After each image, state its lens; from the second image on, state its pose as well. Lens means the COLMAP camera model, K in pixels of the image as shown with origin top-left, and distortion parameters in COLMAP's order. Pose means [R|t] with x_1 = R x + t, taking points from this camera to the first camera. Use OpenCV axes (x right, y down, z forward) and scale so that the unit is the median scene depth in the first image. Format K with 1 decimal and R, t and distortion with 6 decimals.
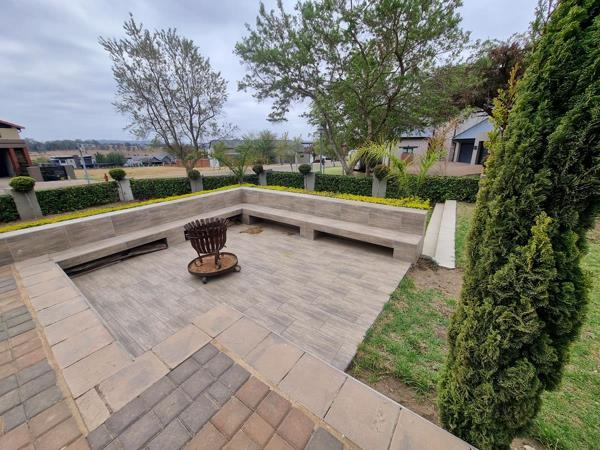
lens RADIAL K [[237.1, 0, 299.7], [0, 237.1, 214.5], [0, 0, 1]] dist [0.013003, 0.000165]
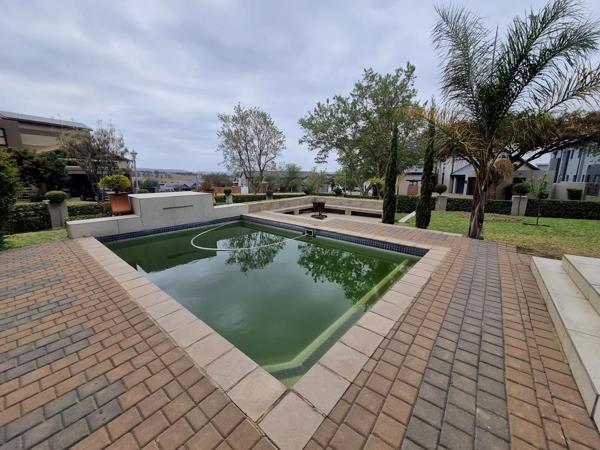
lens RADIAL K [[241.7, 0, 300.0], [0, 241.7, 225.0], [0, 0, 1]] dist [-0.001029, -0.000141]
pose [[0.998317, 0.032674, -0.047903, -0.138310], [-0.036523, 0.995979, -0.081804, 0.172255], [0.045037, 0.083416, 0.995497, -0.609150]]
